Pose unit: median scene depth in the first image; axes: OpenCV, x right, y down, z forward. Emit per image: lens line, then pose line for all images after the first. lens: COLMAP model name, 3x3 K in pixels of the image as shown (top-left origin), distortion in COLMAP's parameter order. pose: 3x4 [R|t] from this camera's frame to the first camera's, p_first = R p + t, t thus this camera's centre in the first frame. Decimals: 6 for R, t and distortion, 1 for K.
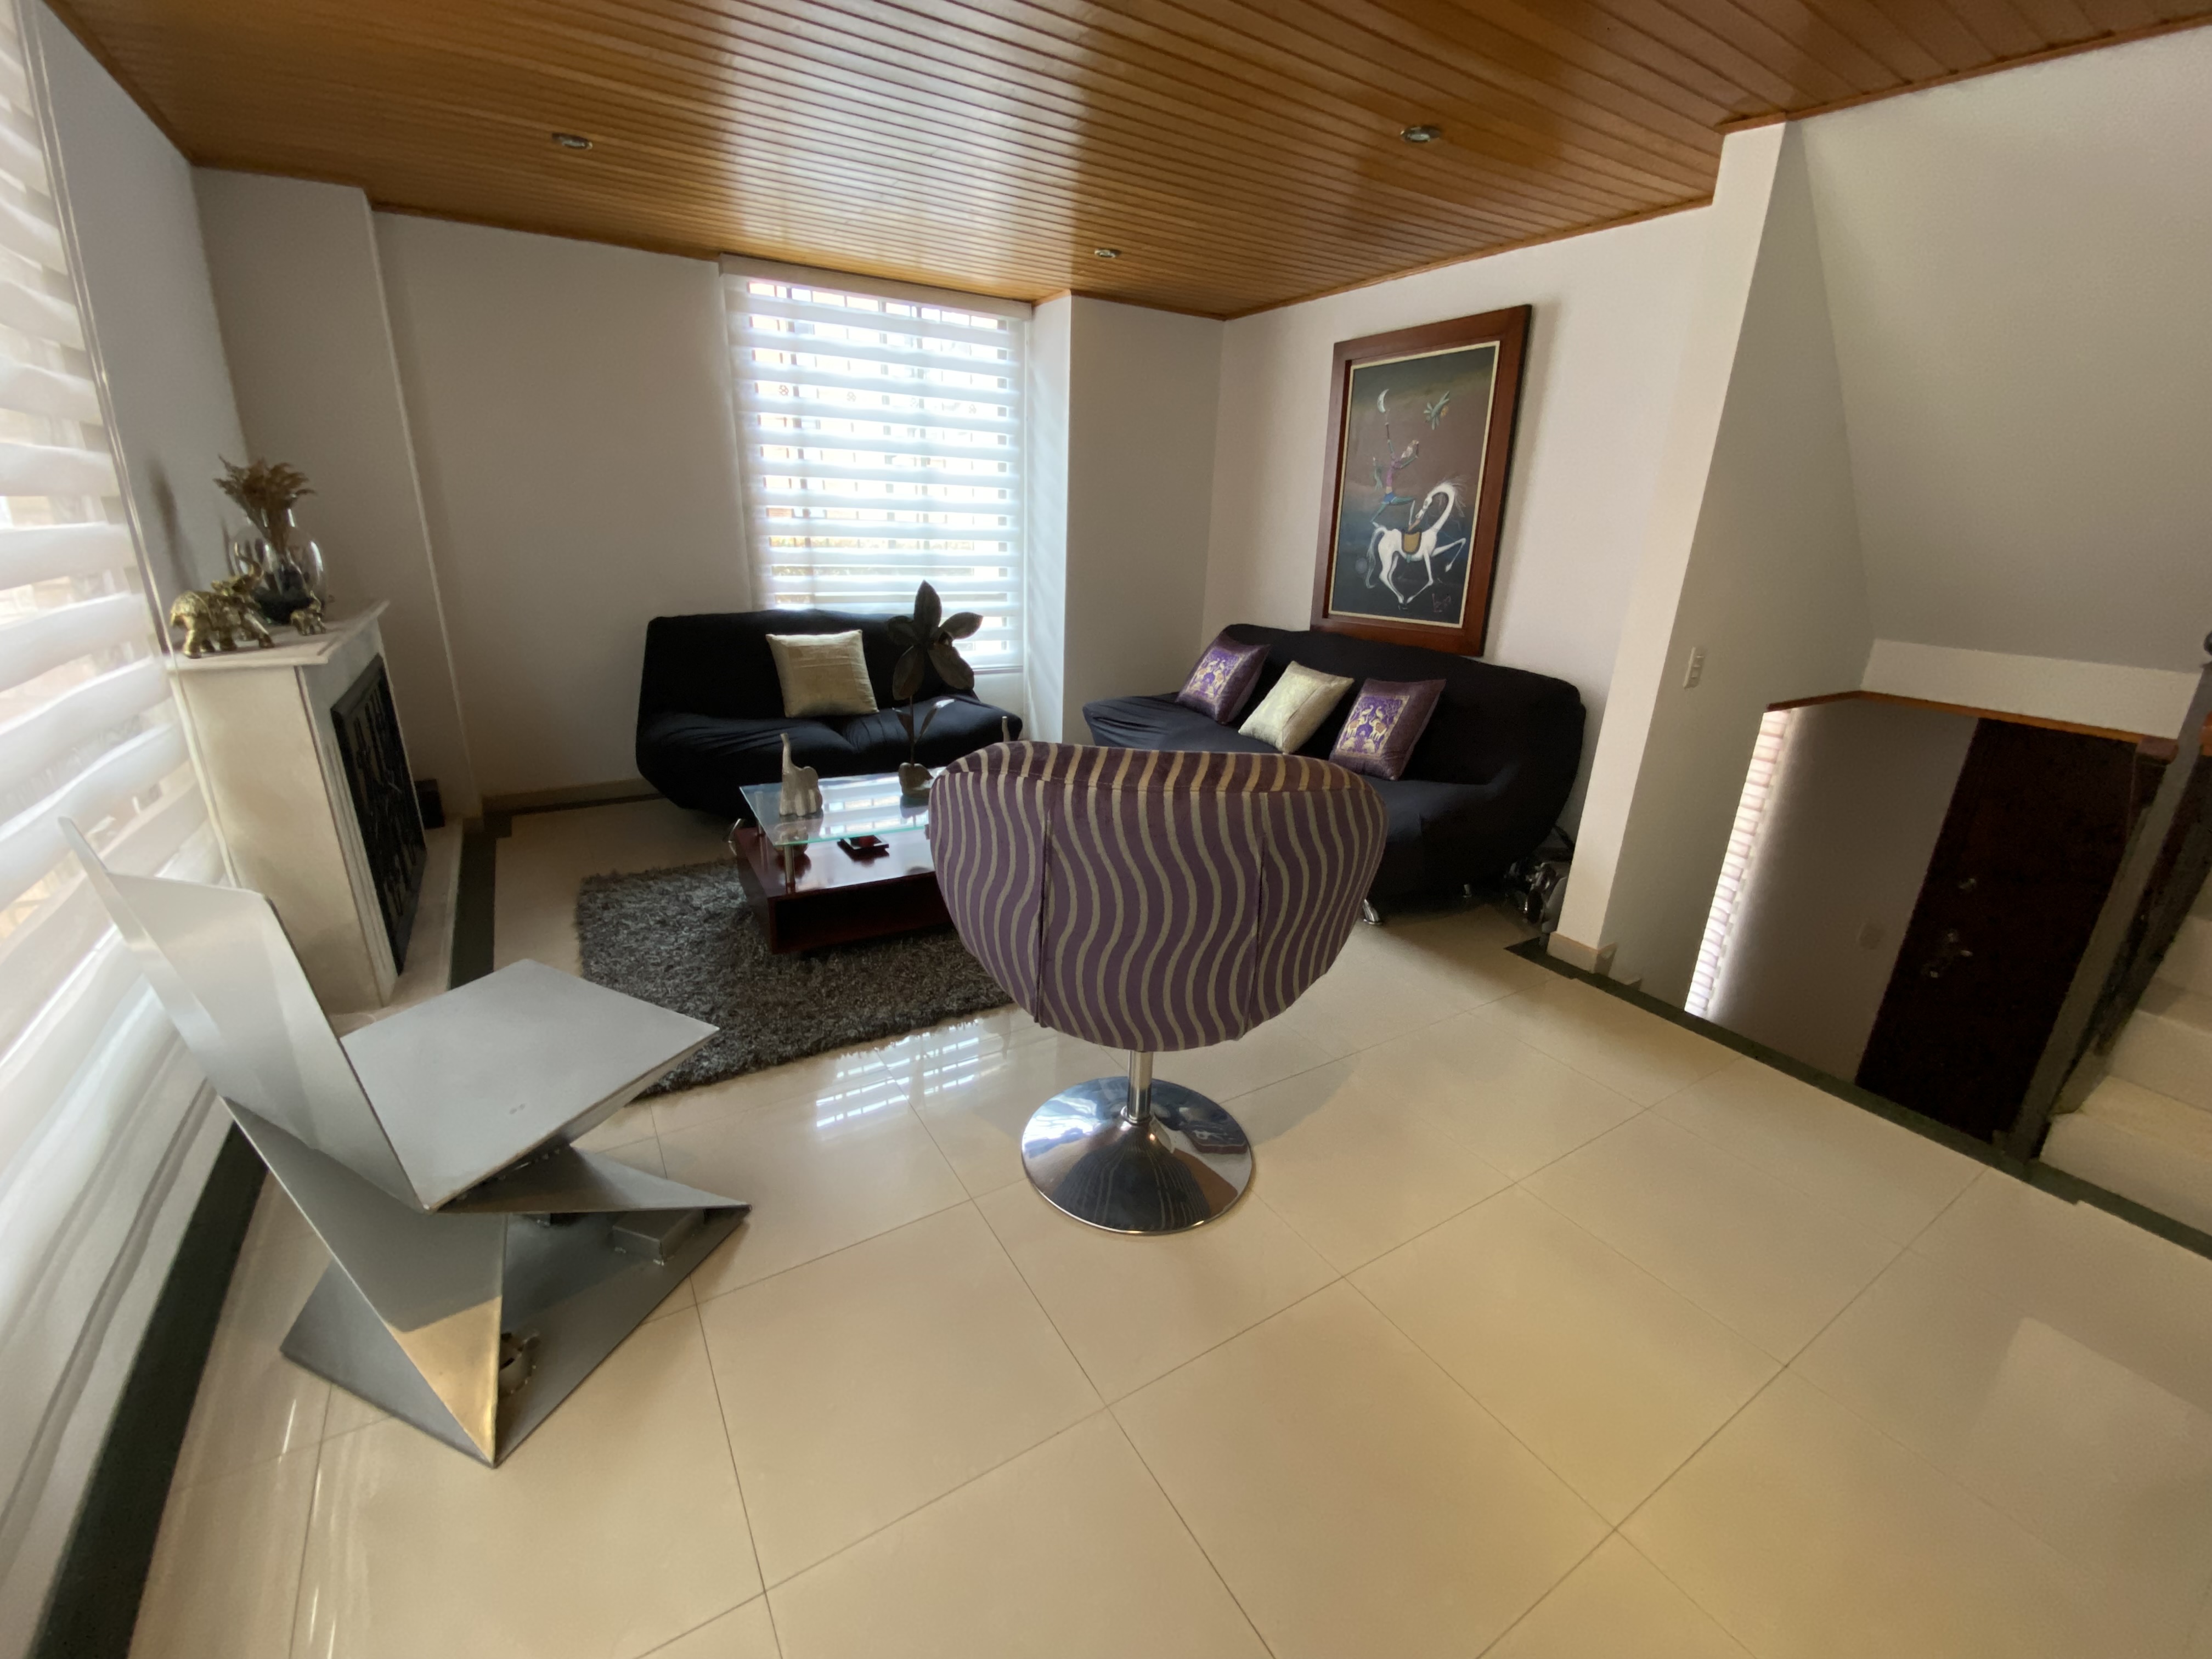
lens RADIAL K [[871.4, 0, 1105.2], [0, 871.4, 818.9], [0, 0, 1]] dist [0.012170, -0.015723]
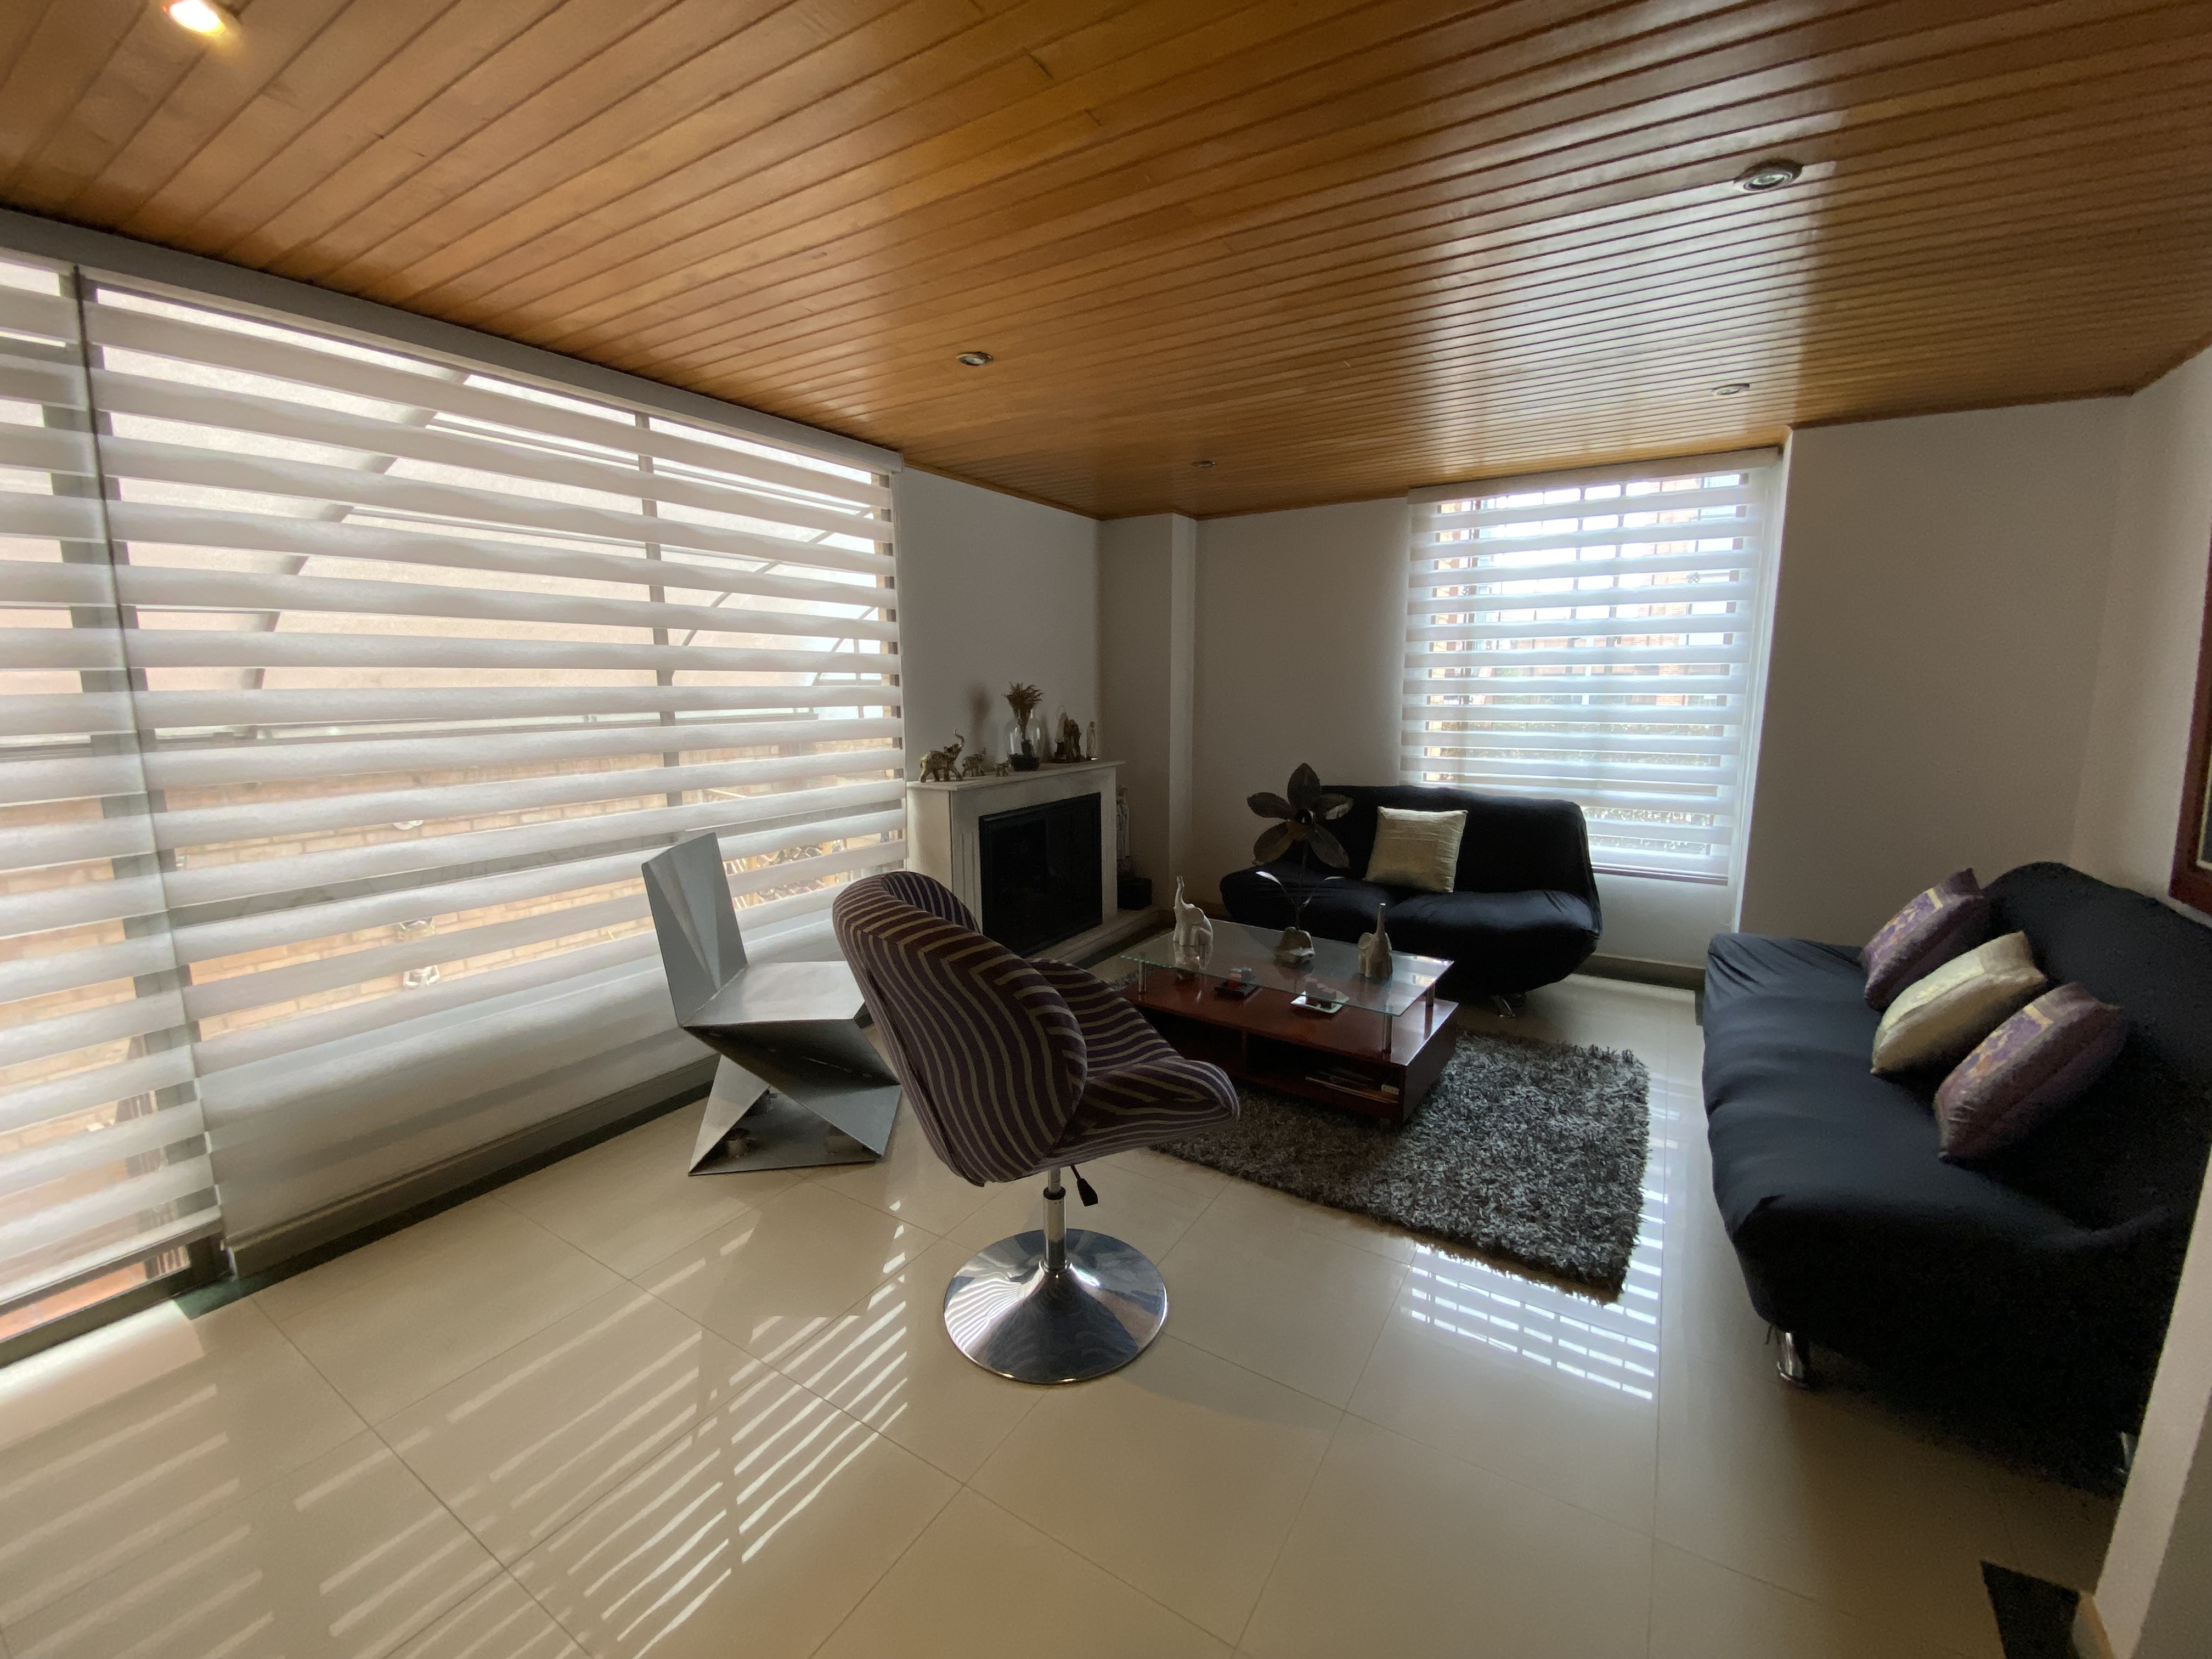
lens RADIAL K [[871.4, 0, 1105.2], [0, 871.4, 818.9], [0, 0, 1]] dist [0.012170, -0.015723]
pose [[0.466865, 0.105942, -0.877960, 0.406493], [-0.265705, 0.963730, -0.025000, -0.073870], [0.843468, 0.244950, 0.478081, 0.179899]]
